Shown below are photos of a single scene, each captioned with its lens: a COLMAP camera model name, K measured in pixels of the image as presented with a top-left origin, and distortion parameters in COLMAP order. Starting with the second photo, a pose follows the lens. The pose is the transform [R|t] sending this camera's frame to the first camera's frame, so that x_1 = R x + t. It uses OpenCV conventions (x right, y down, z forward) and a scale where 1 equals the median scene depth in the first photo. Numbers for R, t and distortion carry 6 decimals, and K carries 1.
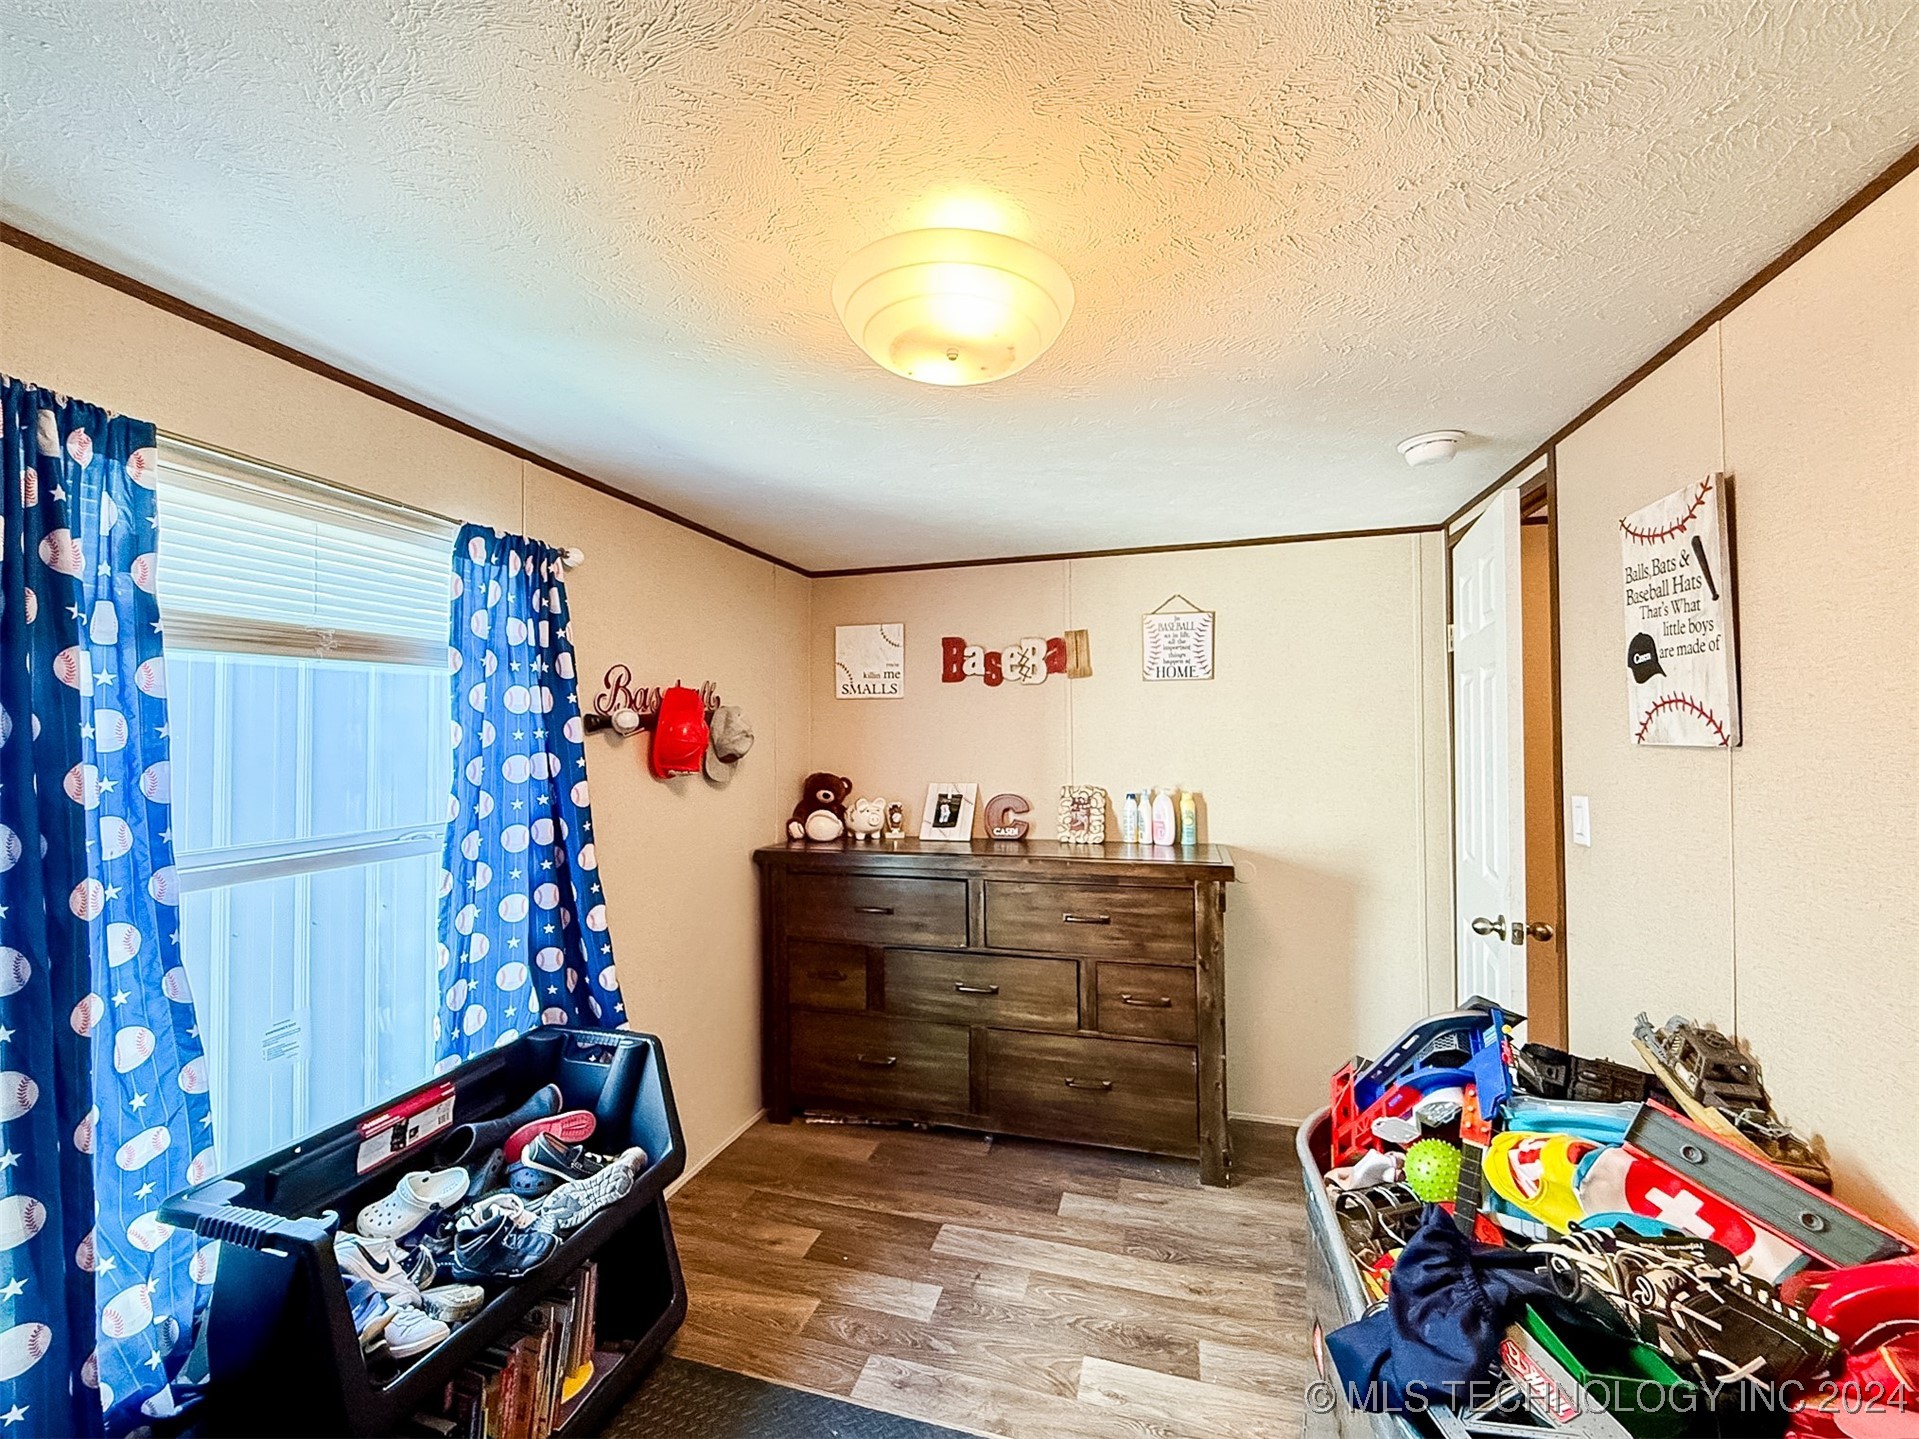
lens RADIAL K [[769.5, 0, 958.1], [0, 769.5, 723.6], [0, 0, 1]] dist [-0.000732, 0.000060]
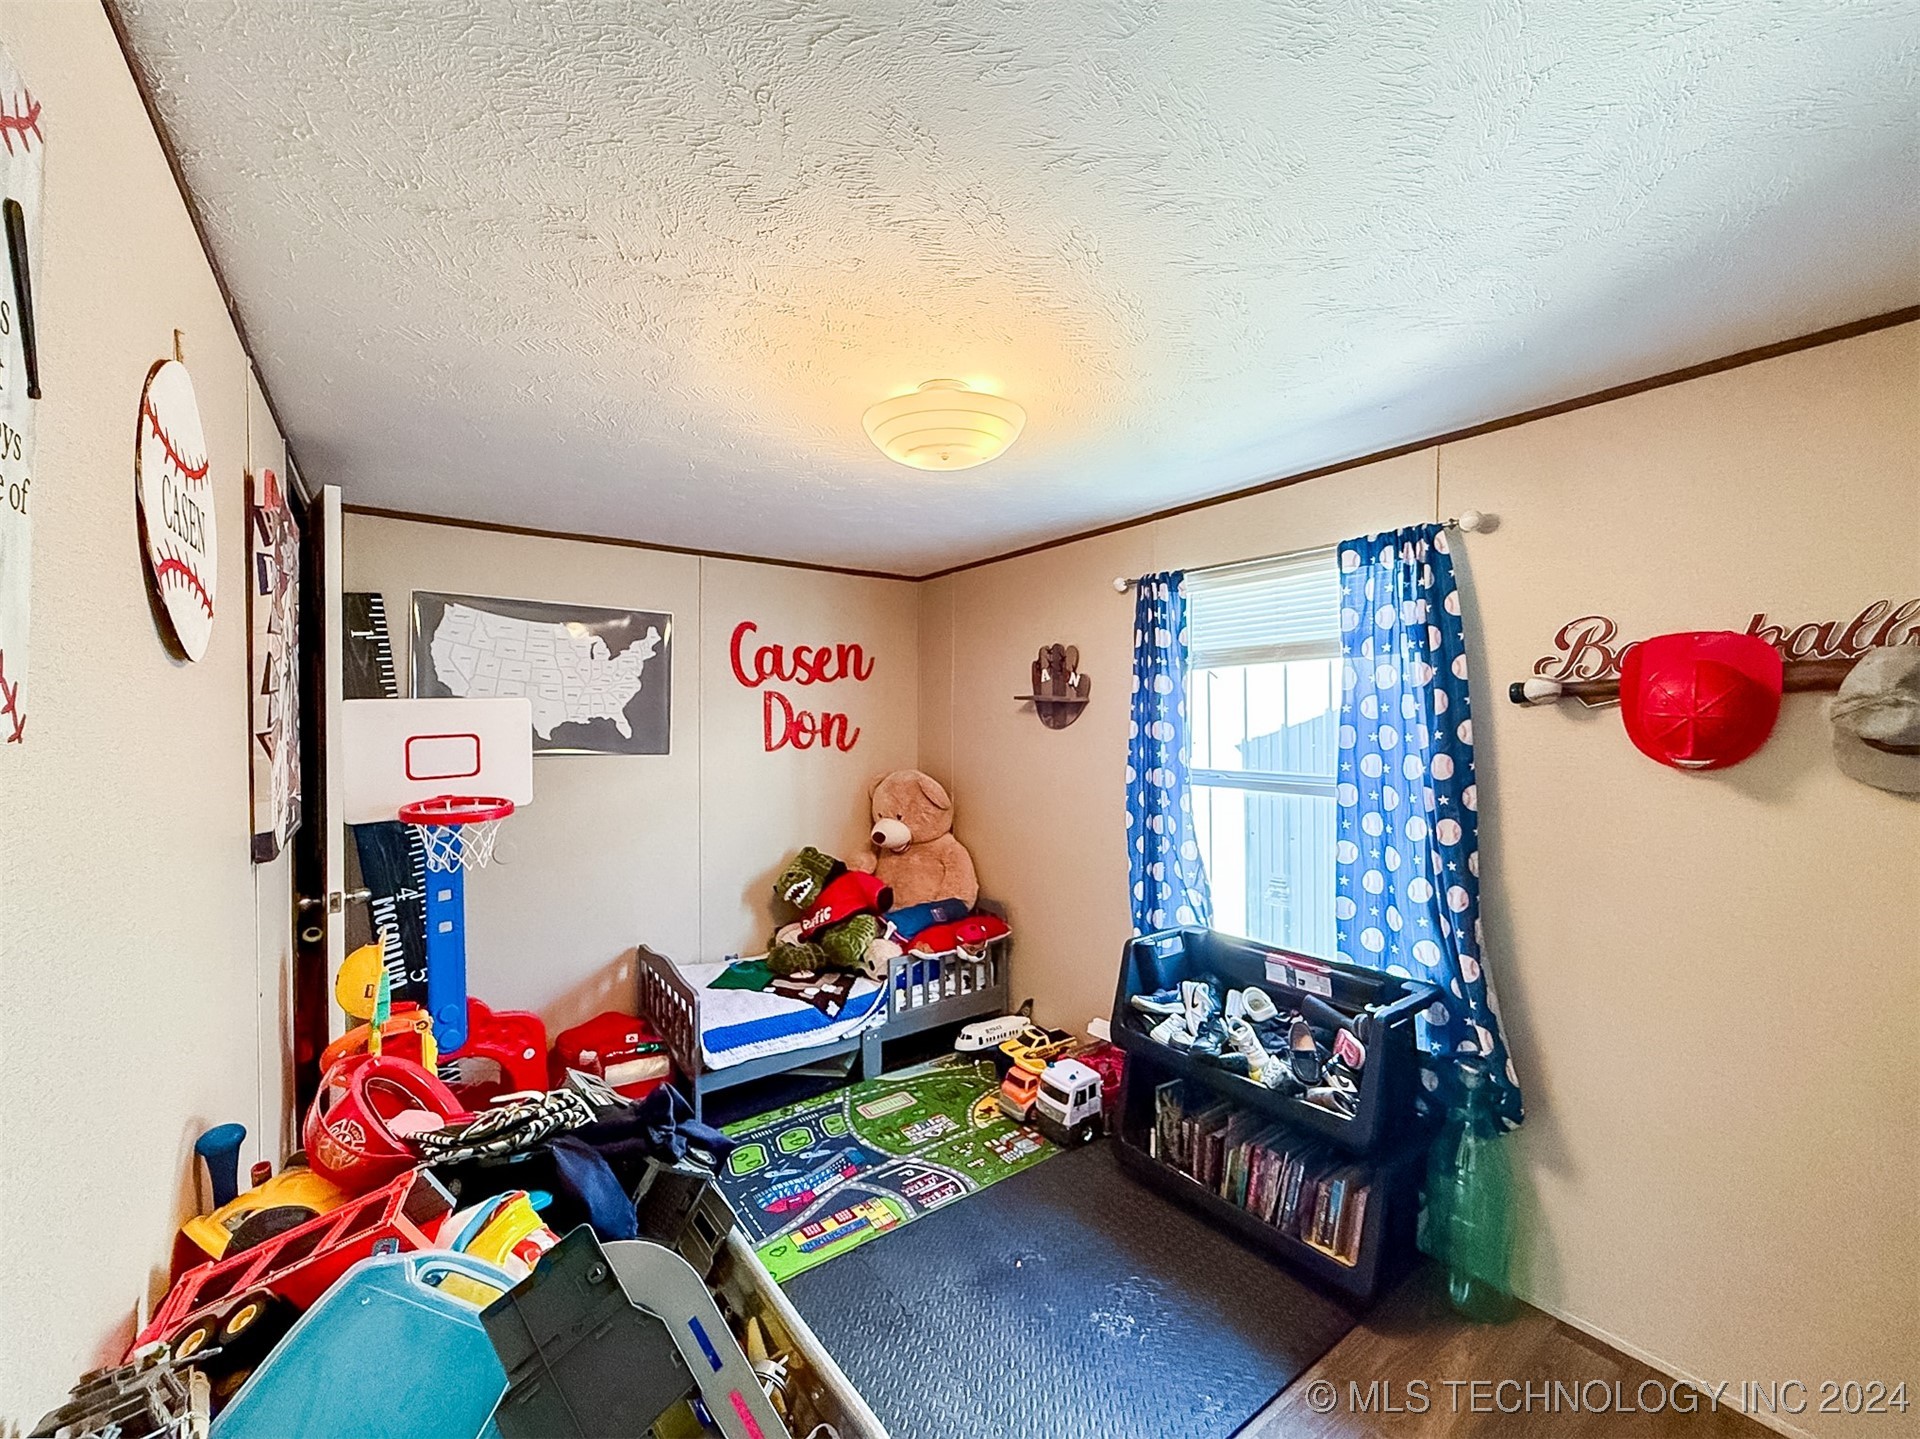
lens RADIAL K [[769.9, 0, 958.6], [0, 769.9, 723.6], [0, 0, 1]] dist [-0.000732, 0.000060]
pose [[-0.596858, 0.013701, -0.802230, 0.767474], [0.020622, 0.999786, 0.001732, 0.024977], [0.802082, -0.015510, -0.597013, 1.240392]]
